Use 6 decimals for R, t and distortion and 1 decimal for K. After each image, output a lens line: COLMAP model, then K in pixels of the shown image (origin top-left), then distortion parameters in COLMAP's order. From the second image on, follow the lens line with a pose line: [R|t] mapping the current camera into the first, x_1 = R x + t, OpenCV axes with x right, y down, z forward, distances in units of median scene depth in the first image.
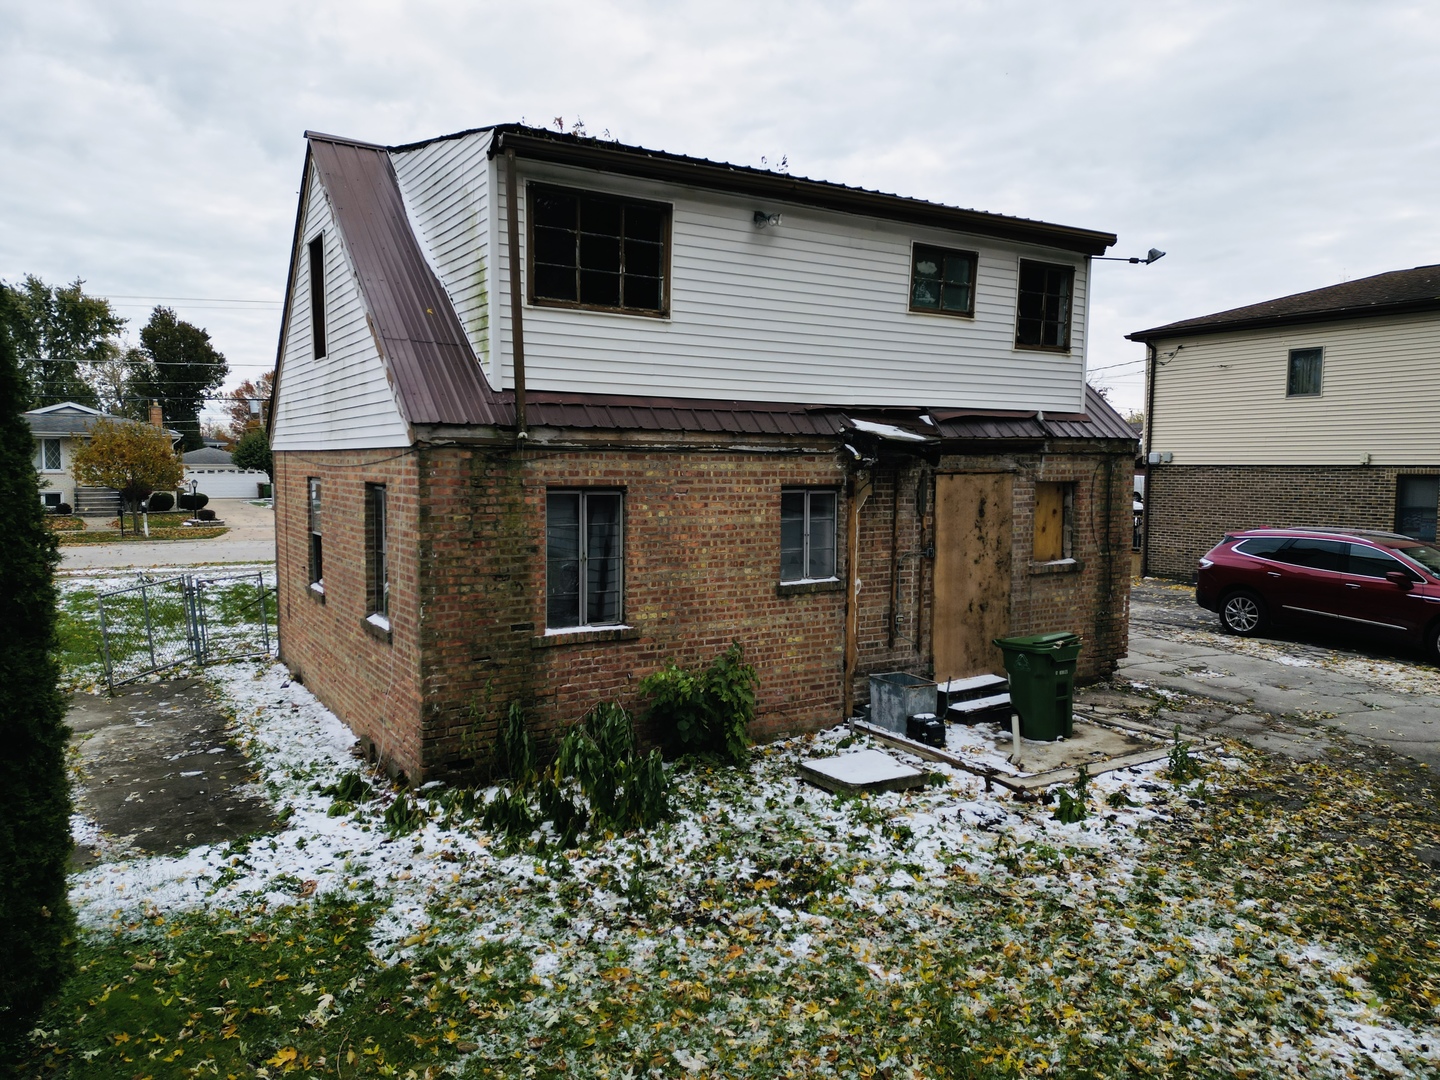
lens RADIAL K [[1001.9, 0, 717.4], [0, 1001.9, 542.4], [0, 0, 1]] dist [0.092336, -0.087717]
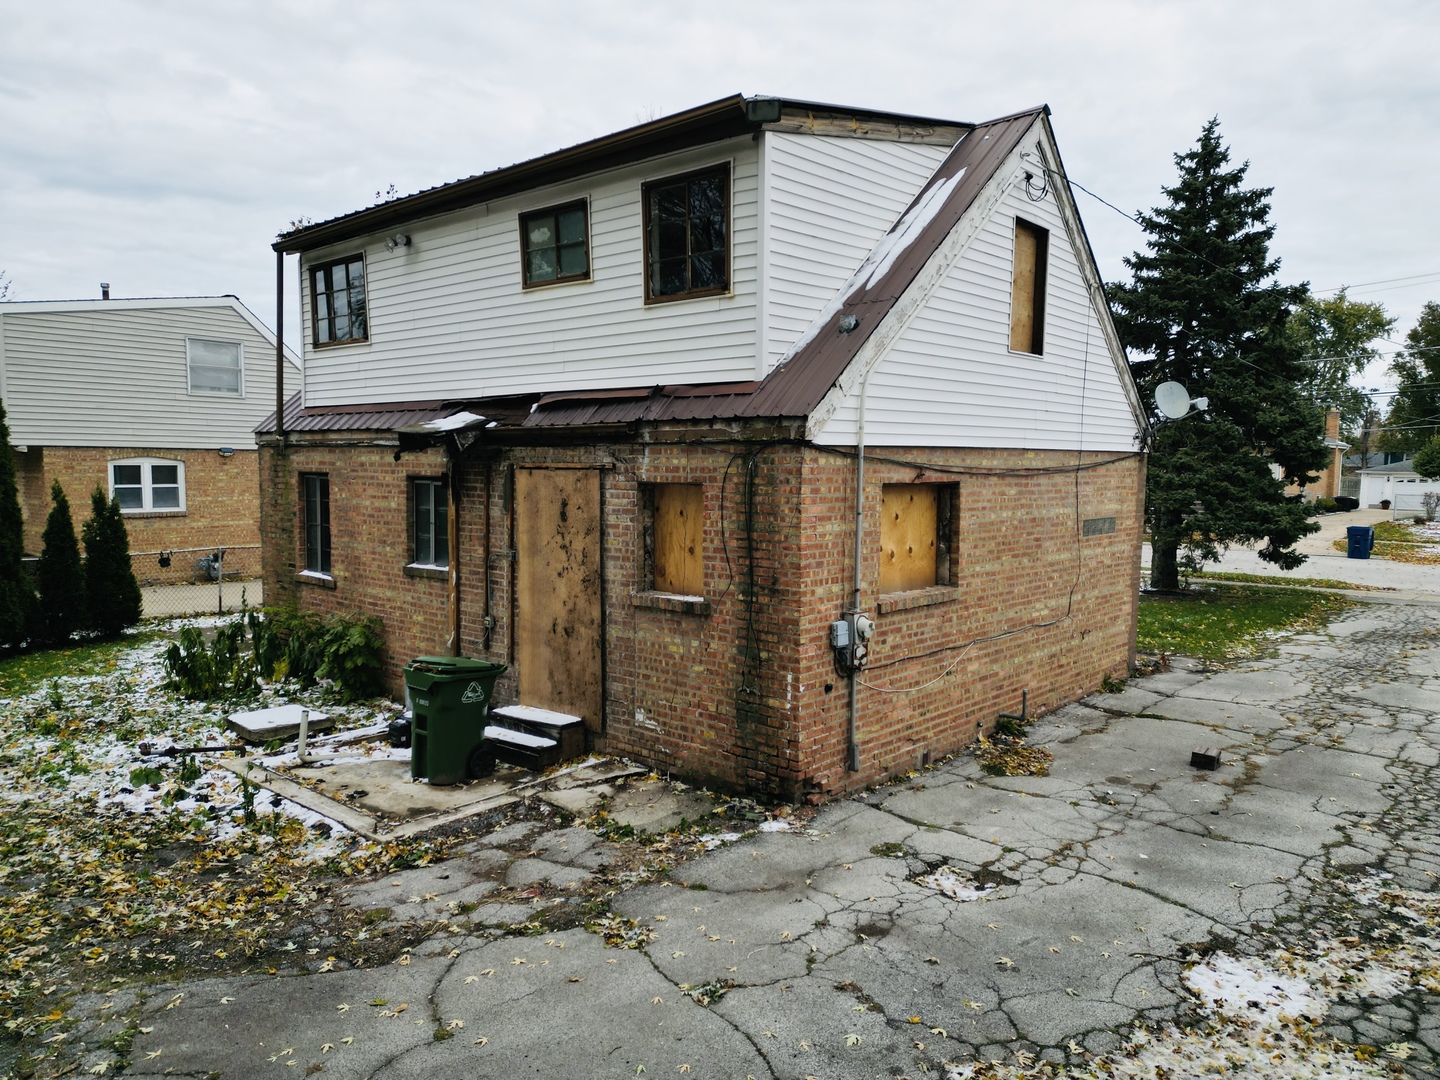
lens RADIAL K [[1001.9, 0, 717.4], [0, 1001.9, 542.4], [0, 0, 1]] dist [0.092336, -0.087717]
pose [[0.293447, 0.073488, -0.953147, 1.117715], [-0.082981, 0.995236, 0.051185, -0.062670], [0.952367, 0.064073, 0.298147, 0.902677]]
